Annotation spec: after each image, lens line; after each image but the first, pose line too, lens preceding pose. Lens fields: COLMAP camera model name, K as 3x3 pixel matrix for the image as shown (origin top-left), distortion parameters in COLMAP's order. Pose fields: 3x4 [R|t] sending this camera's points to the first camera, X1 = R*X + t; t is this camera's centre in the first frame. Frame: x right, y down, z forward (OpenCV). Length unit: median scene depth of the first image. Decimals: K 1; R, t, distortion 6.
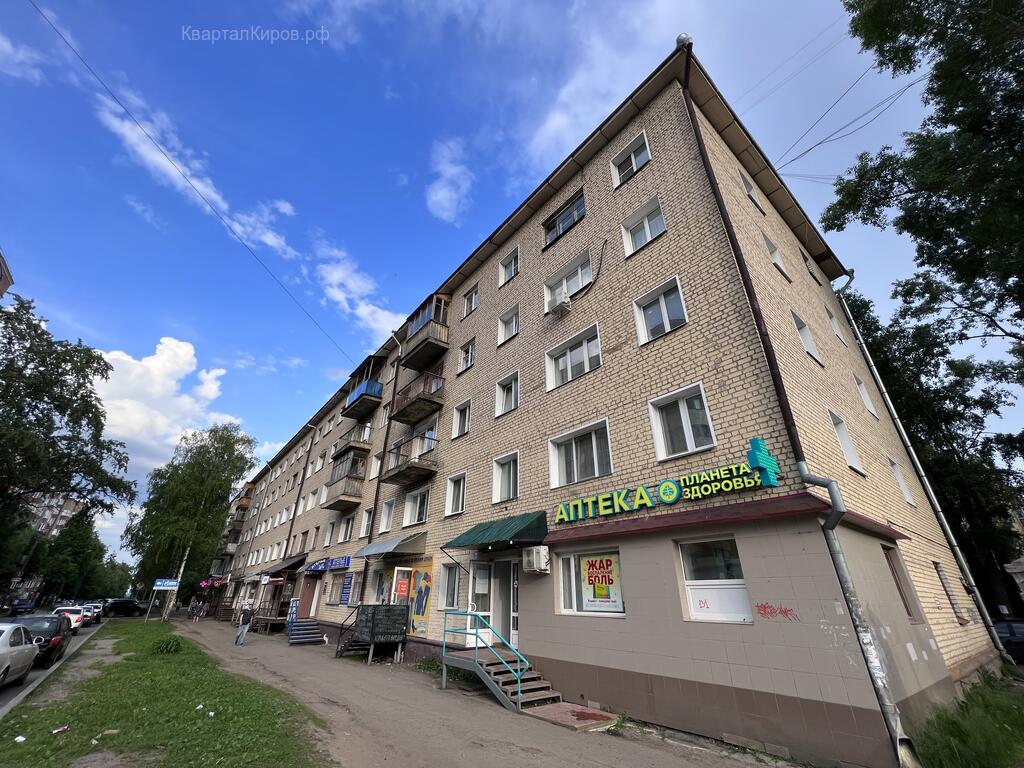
lens RADIAL K [[410.1, 0, 512.0], [0, 410.1, 384.0], [0, 0, 1]] dist [-0.001074, -0.000062]
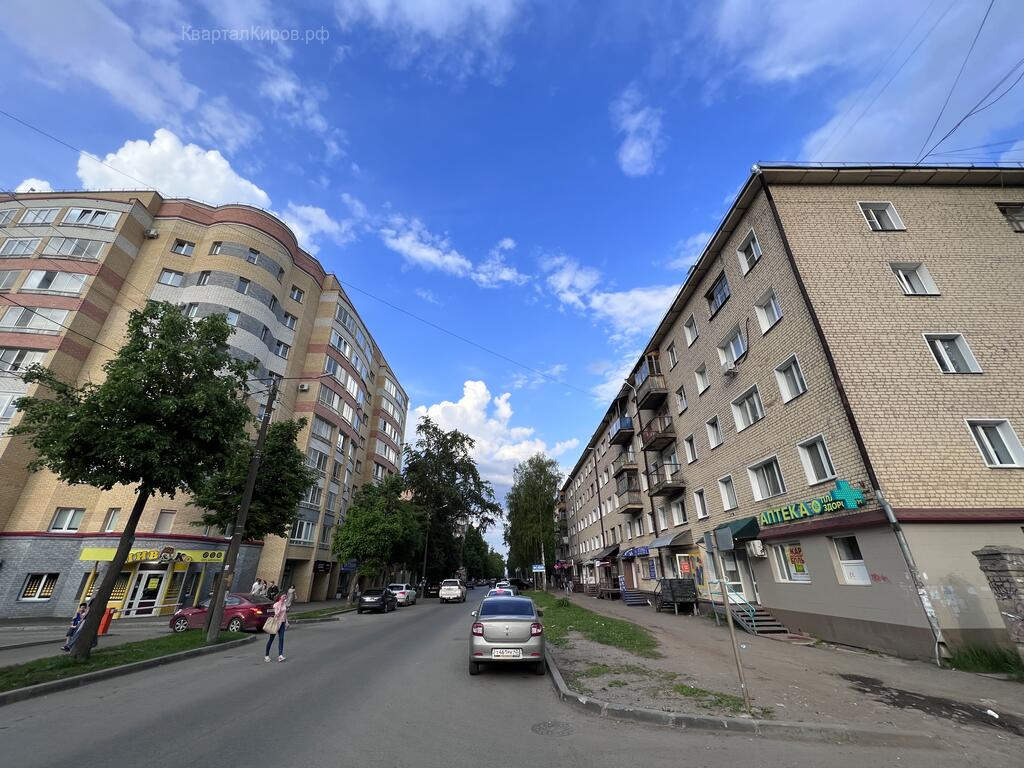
lens RADIAL K [[410.1, 0, 512.0], [0, 410.1, 384.0], [0, 0, 1]] dist [-0.001074, -0.000062]
pose [[0.780088, -0.279331, -0.559855, 0.273704], [0.305029, 0.951056, -0.049495, -0.268138], [0.546279, -0.132162, 0.827111, -0.512395]]
